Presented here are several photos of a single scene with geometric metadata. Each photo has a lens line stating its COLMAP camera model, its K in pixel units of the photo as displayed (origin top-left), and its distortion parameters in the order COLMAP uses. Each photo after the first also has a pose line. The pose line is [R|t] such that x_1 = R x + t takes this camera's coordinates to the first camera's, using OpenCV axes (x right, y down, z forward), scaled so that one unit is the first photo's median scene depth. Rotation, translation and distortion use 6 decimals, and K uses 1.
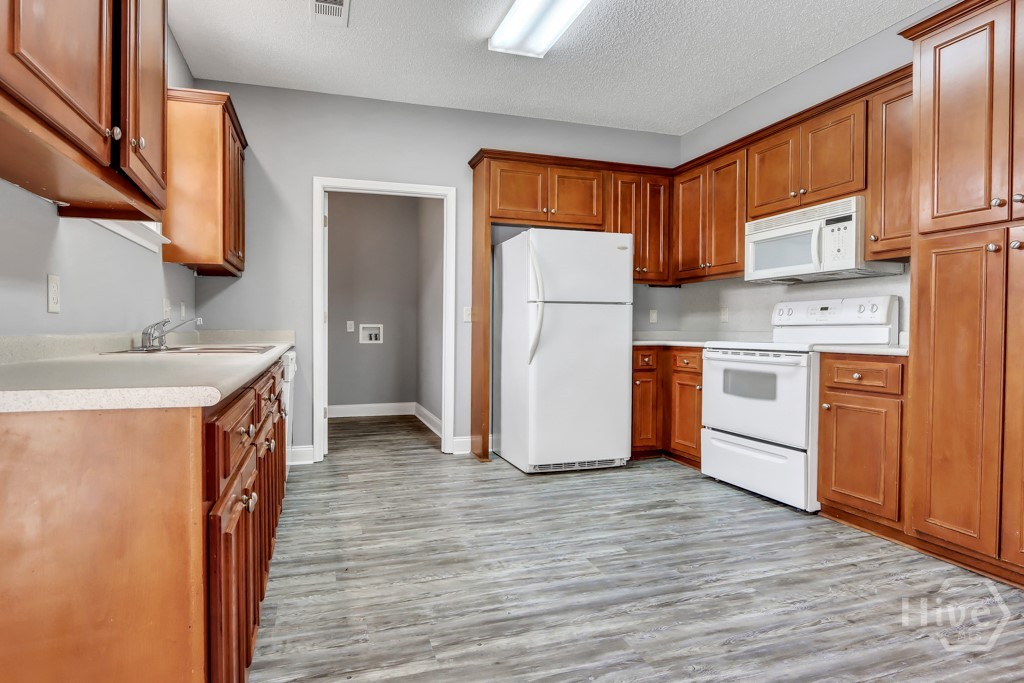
lens RADIAL K [[512.8, 0, 442.8], [0, 512.8, 342.3], [0, 0, 1]] dist [-0.014222, 0.000263]
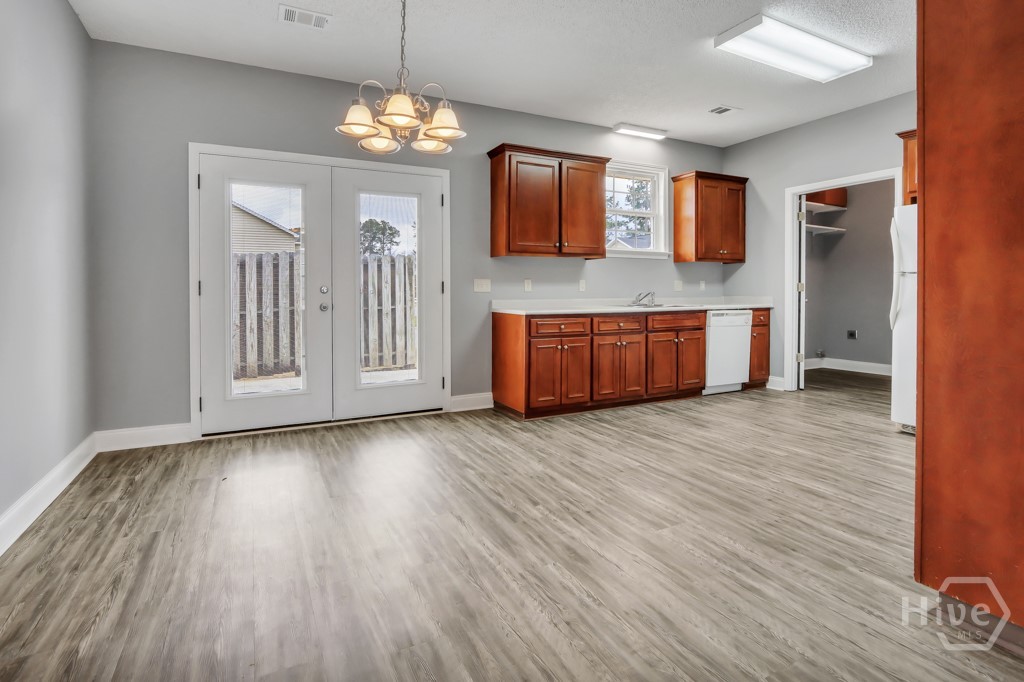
lens RADIAL K [[481.6, 0, 514.2], [0, 481.6, 296.9], [0, 0, 1]] dist [-0.004643, 0.000467]
pose [[0.219763, 0.009051, -0.975511, 1.015559], [-0.018712, 0.999812, 0.005061, -0.017778], [0.975374, 0.017141, 0.219891, -0.024333]]
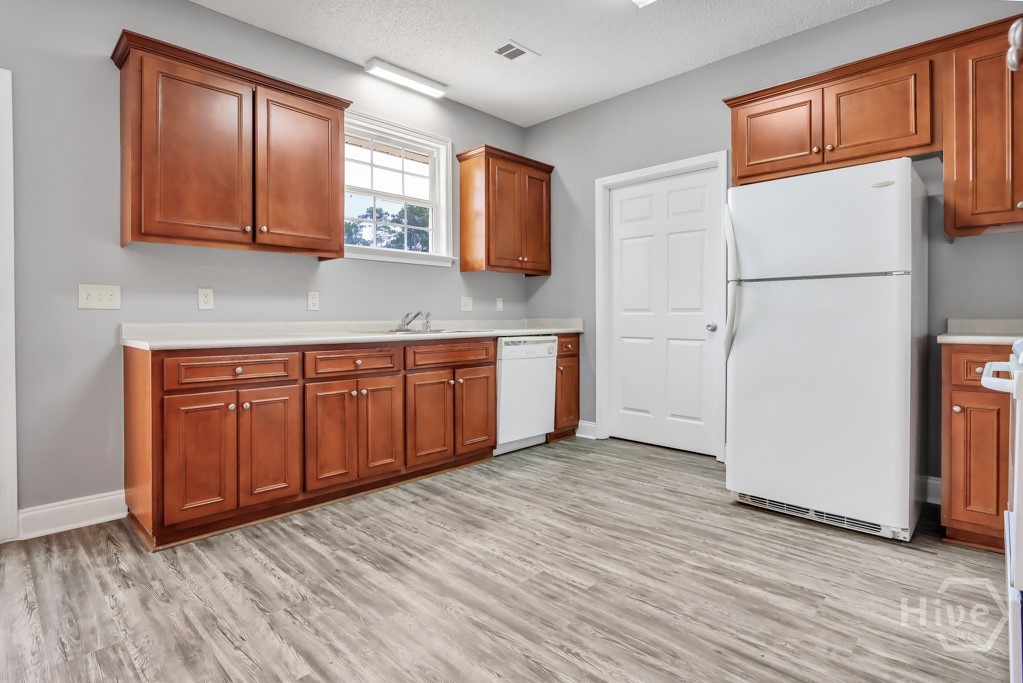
lens RADIAL K [[504.5, 0, 506.6], [0, 504.5, 318.3], [0, 0, 1]] dist [-0.010719, 0.000620]
pose [[0.519029, -0.003288, -0.854750, 0.666017], [-0.014360, 0.999818, -0.012566, -0.007945], [0.854636, 0.018796, 0.518888, 0.312985]]
